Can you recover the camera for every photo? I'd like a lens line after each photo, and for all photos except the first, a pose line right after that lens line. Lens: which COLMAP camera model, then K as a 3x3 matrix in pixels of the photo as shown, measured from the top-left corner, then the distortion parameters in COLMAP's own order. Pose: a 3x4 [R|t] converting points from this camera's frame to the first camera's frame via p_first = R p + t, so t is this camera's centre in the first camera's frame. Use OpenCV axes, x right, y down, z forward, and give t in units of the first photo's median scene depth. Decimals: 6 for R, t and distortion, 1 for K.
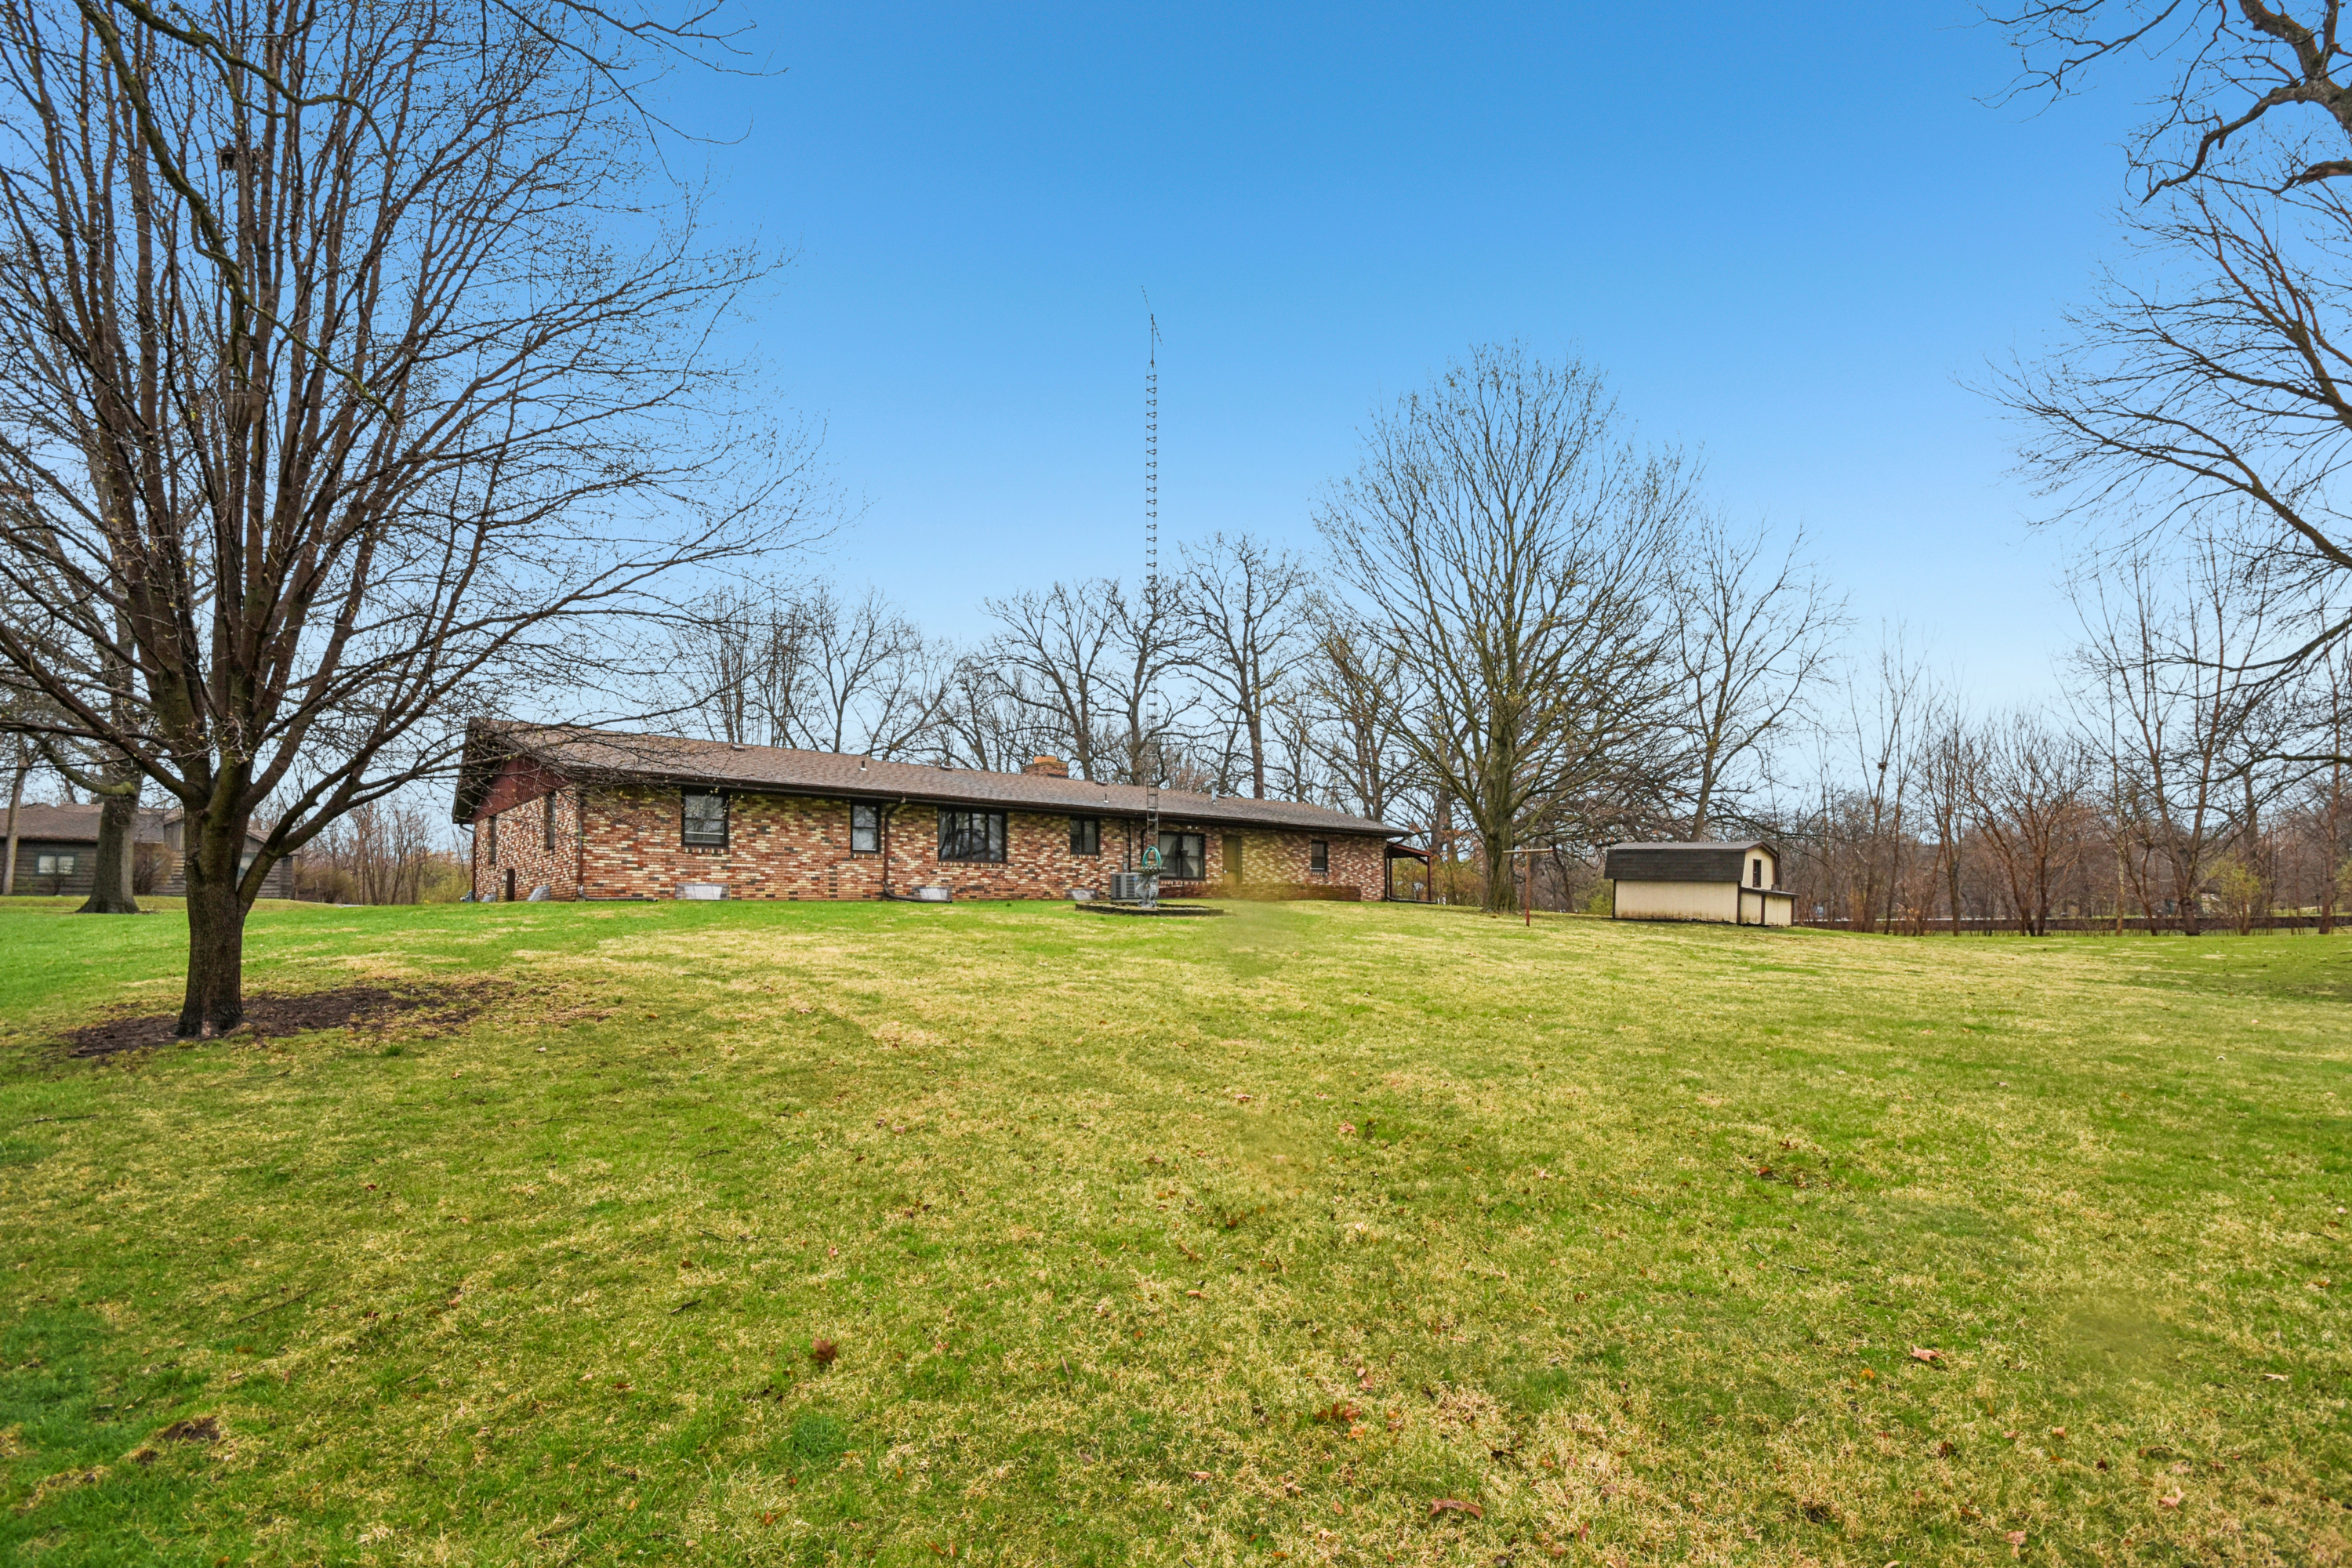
lens RADIAL K [[1055.6, 0, 1179.0], [0, 1055.6, 790.6], [0, 0, 1]] dist [0.001162, -0.007932]
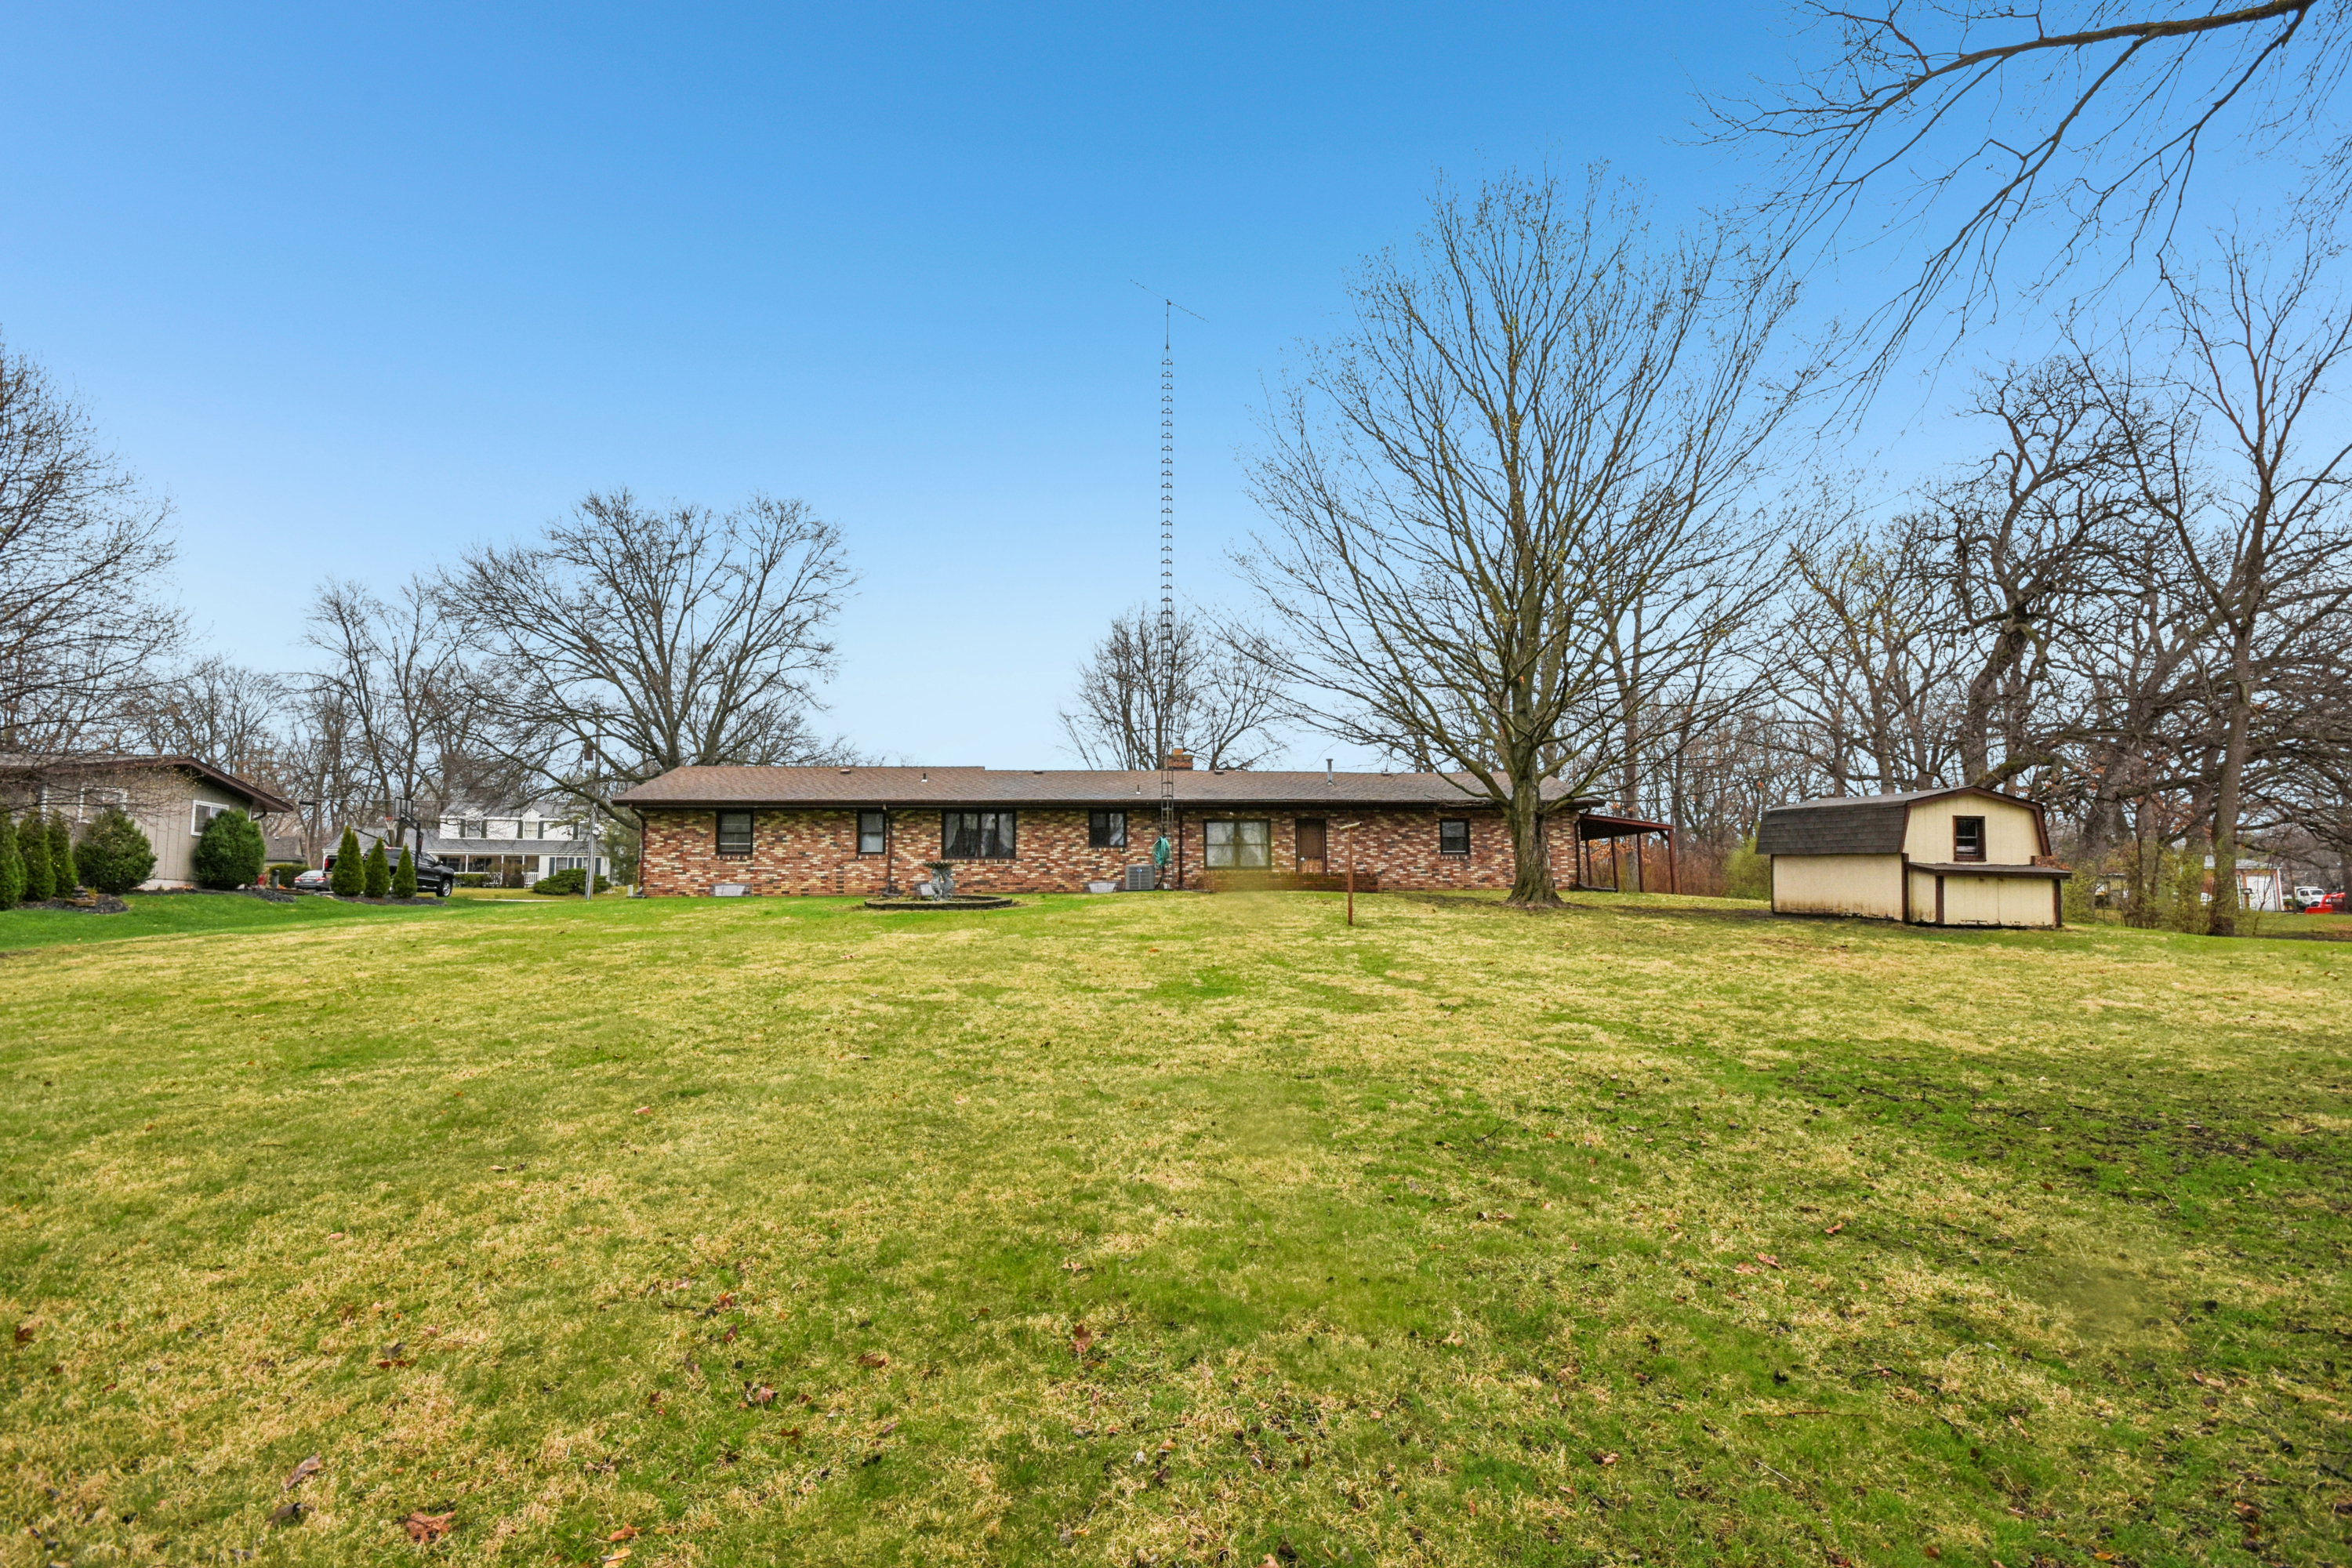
lens RADIAL K [[1055.6, 0, 1176.4], [0, 1055.6, 777.5], [0, 0, 1]] dist [0.001162, -0.007932]
pose [[0.794089, -0.073401, -0.603353, 0.628263], [0.072998, 0.997013, -0.025216, 0.026742], [0.603402, -0.024020, 0.797075, 0.262042]]
